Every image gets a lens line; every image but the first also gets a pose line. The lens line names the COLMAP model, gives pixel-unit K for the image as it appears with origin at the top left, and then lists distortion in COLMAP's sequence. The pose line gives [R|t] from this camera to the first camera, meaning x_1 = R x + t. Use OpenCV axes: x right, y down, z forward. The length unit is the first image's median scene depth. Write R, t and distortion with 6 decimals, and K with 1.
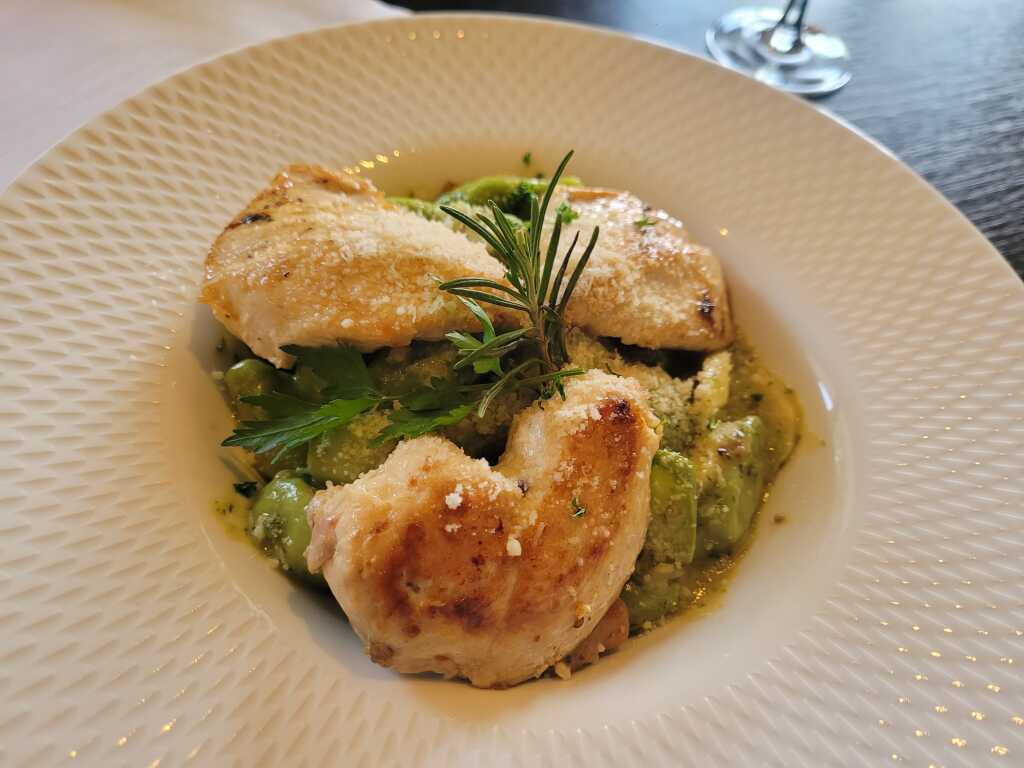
lens RADIAL K [[796.1, 0, 511.2], [0, 796.1, 389.9], [0, 0, 1]] dist [0.005618, -0.023145]
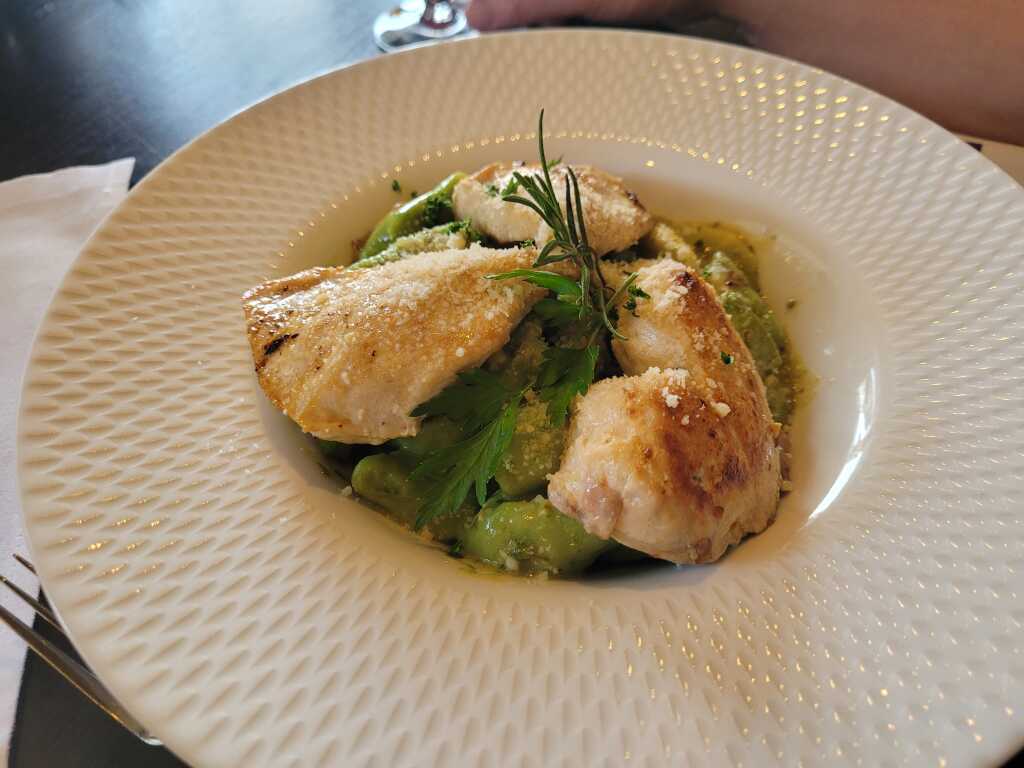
lens RADIAL K [[796.1, 0, 510.6], [0, 796.1, 378.5], [0, 0, 1]] dist [0.005618, -0.023145]
pose [[0.758383, -0.574299, 0.308279, -0.497625], [0.590676, 0.805509, 0.047502, -0.065761], [-0.275602, 0.146068, 0.950109, -0.017528]]
